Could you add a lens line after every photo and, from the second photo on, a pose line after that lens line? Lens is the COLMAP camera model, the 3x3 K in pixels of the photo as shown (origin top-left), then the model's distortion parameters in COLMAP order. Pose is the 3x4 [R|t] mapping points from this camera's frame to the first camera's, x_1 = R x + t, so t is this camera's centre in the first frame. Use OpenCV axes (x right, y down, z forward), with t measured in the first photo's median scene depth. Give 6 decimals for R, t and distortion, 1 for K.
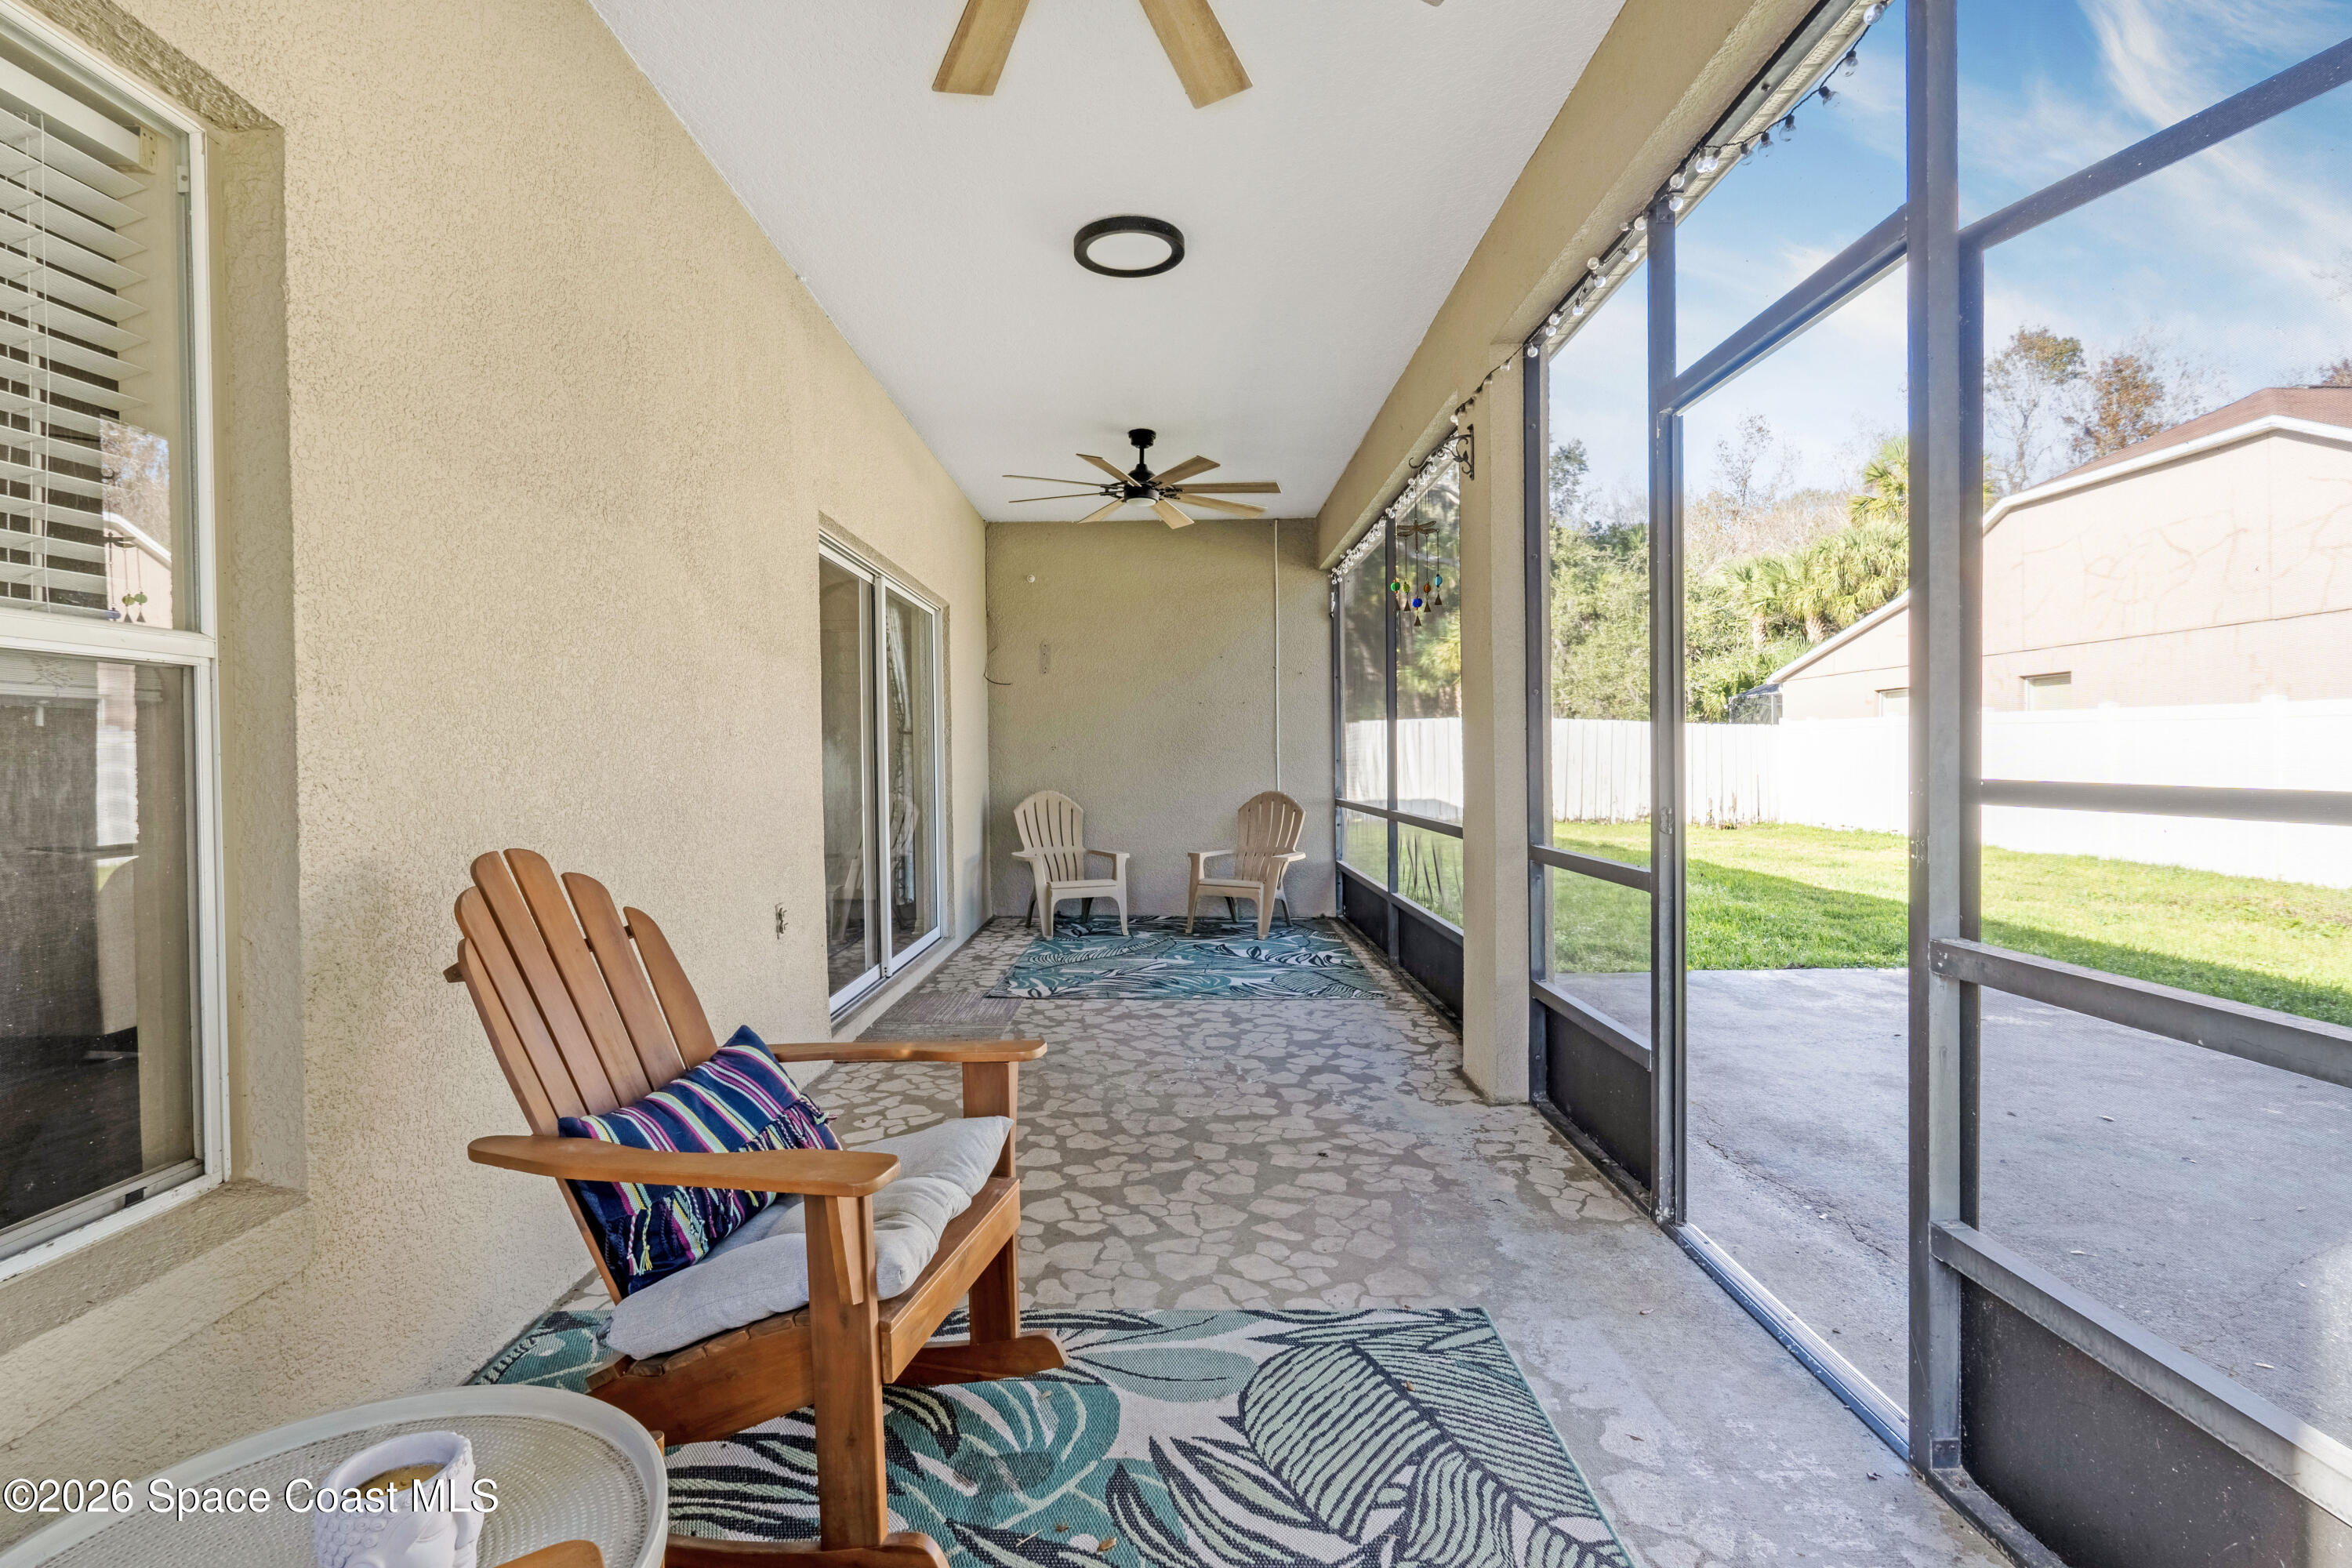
lens RADIAL K [[1081.9, 0, 1169.4], [0, 1081.9, 779.0], [0, 0, 1]] dist [0.002937, 0.000388]
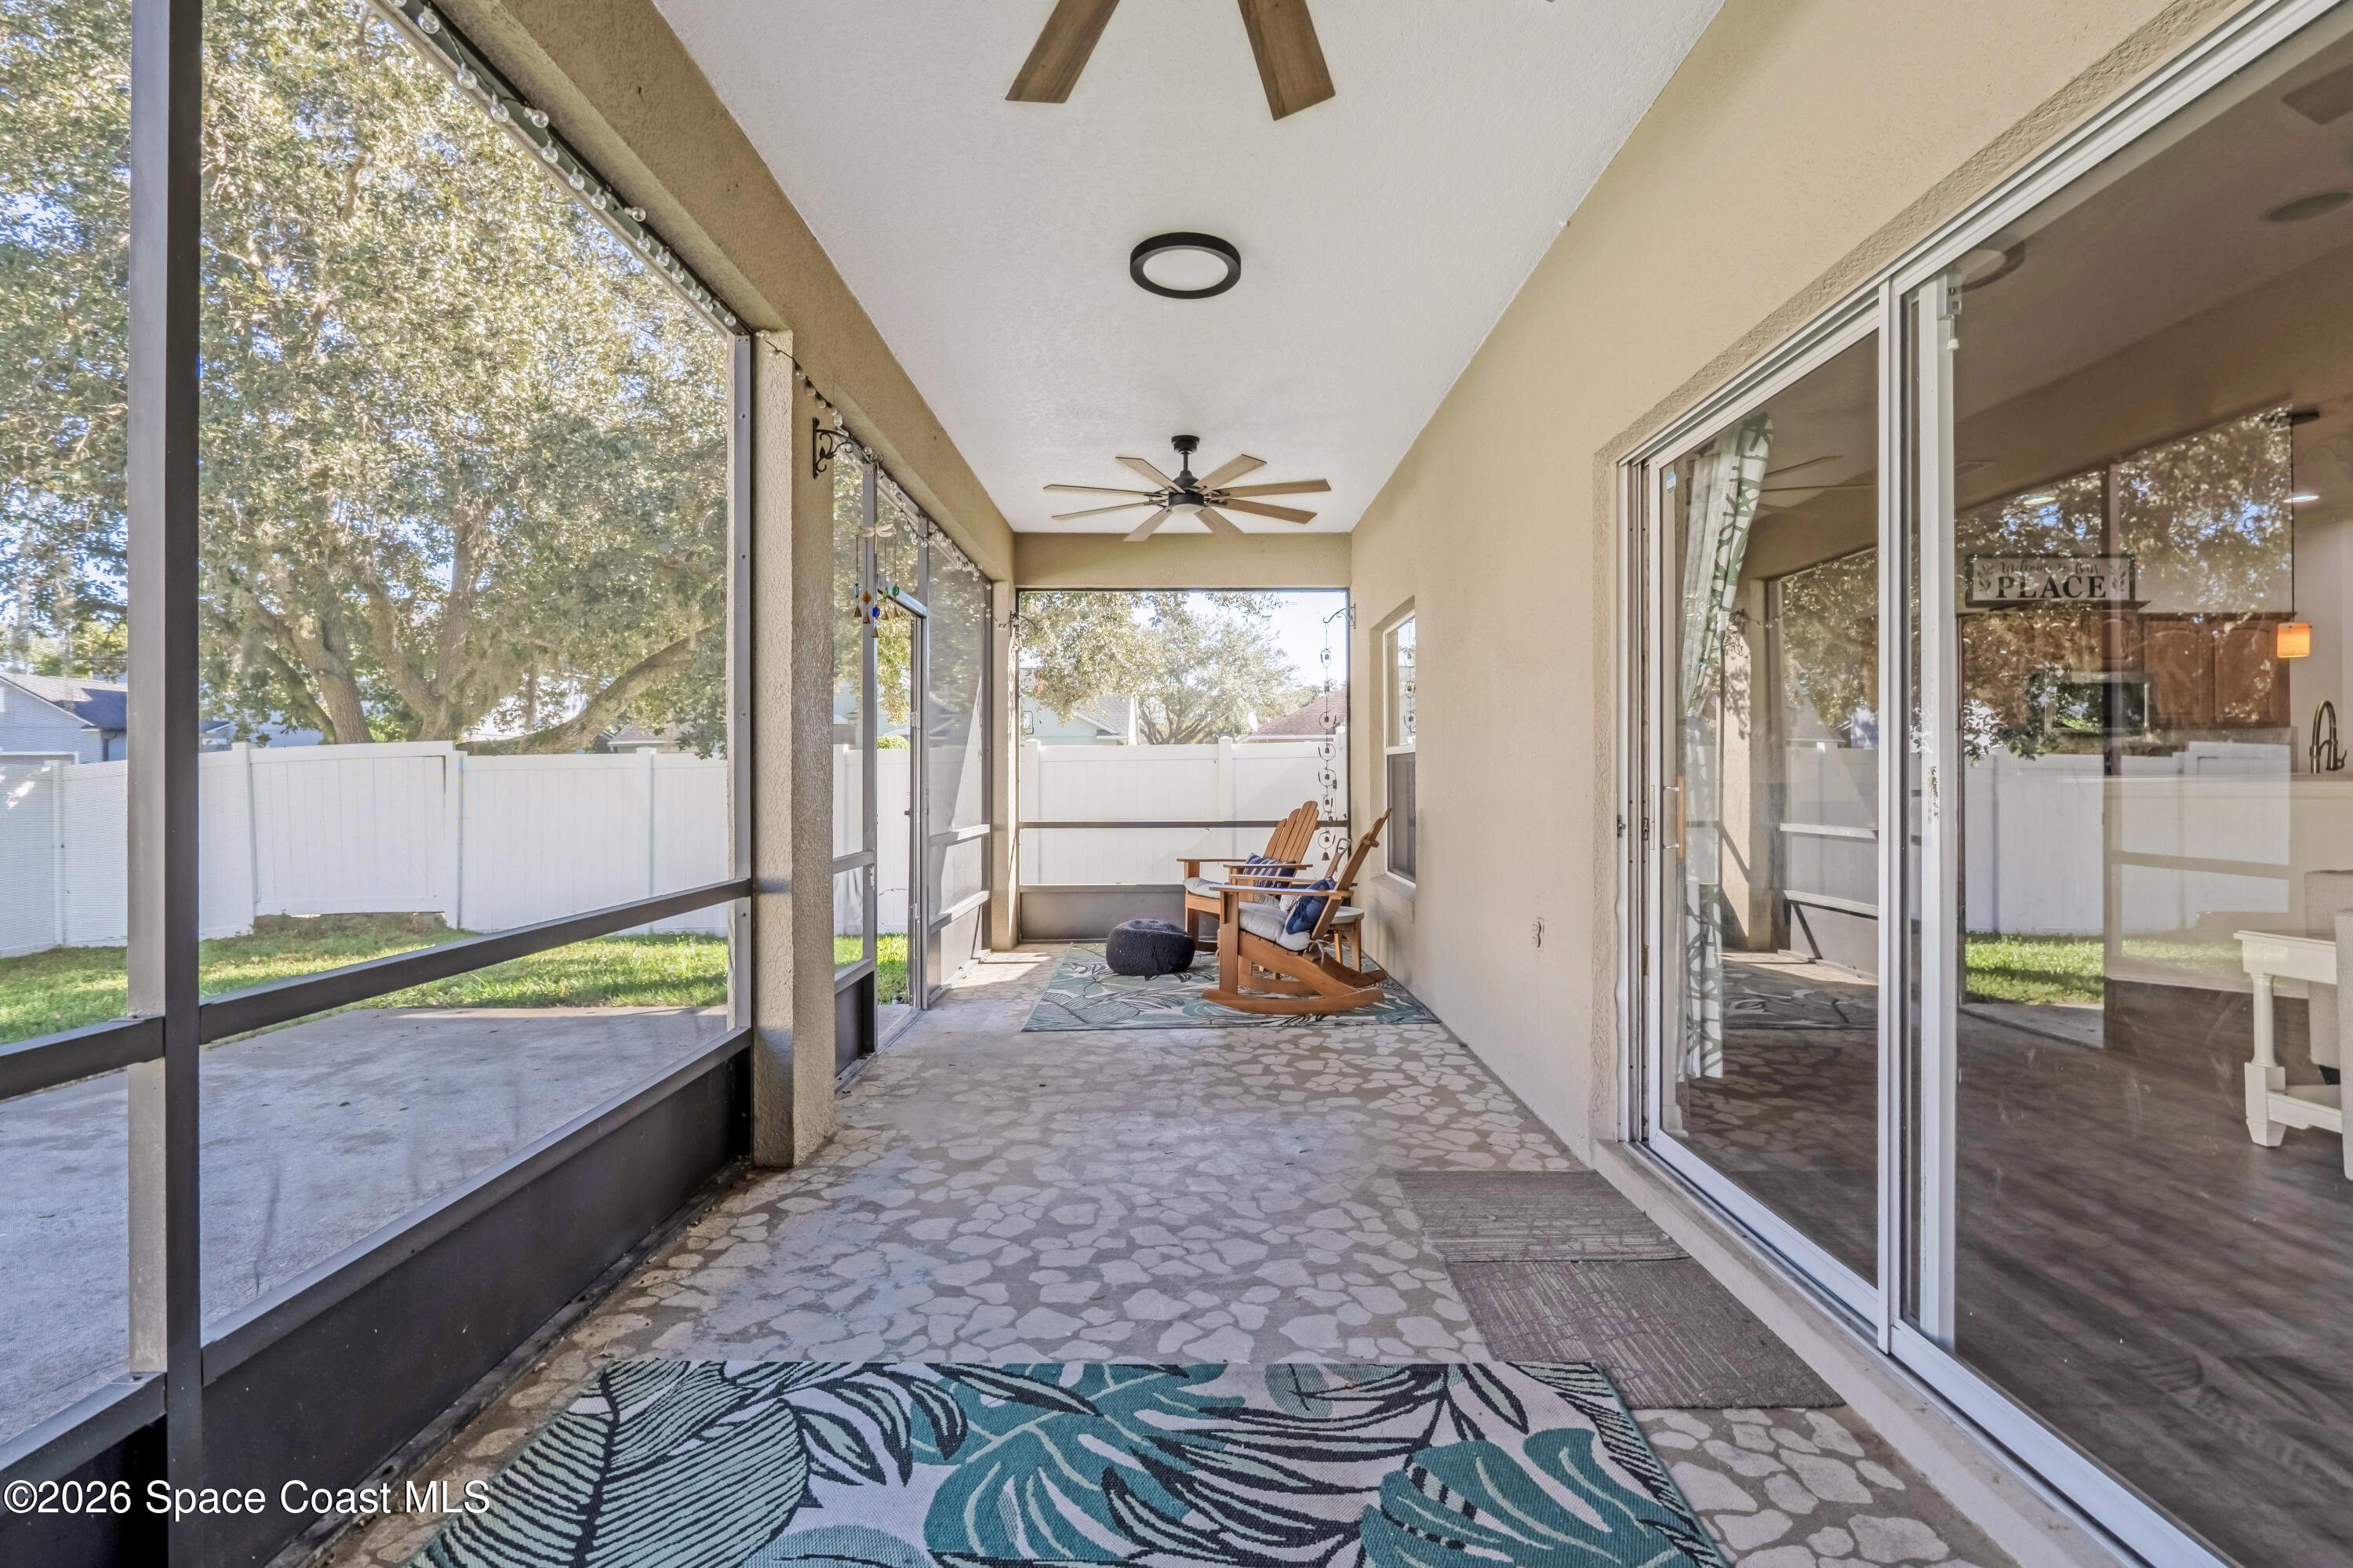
lens RADIAL K [[1082.4, 0, 1177.0], [0, 1082.4, 779.6], [0, 0, 1]] dist [0.002937, 0.000388]
pose [[-0.999320, 0.006135, 0.036366, -0.305194], [0.006890, 0.999763, 0.020663, -0.040151], [-0.036231, 0.020899, -0.999125, 1.990658]]
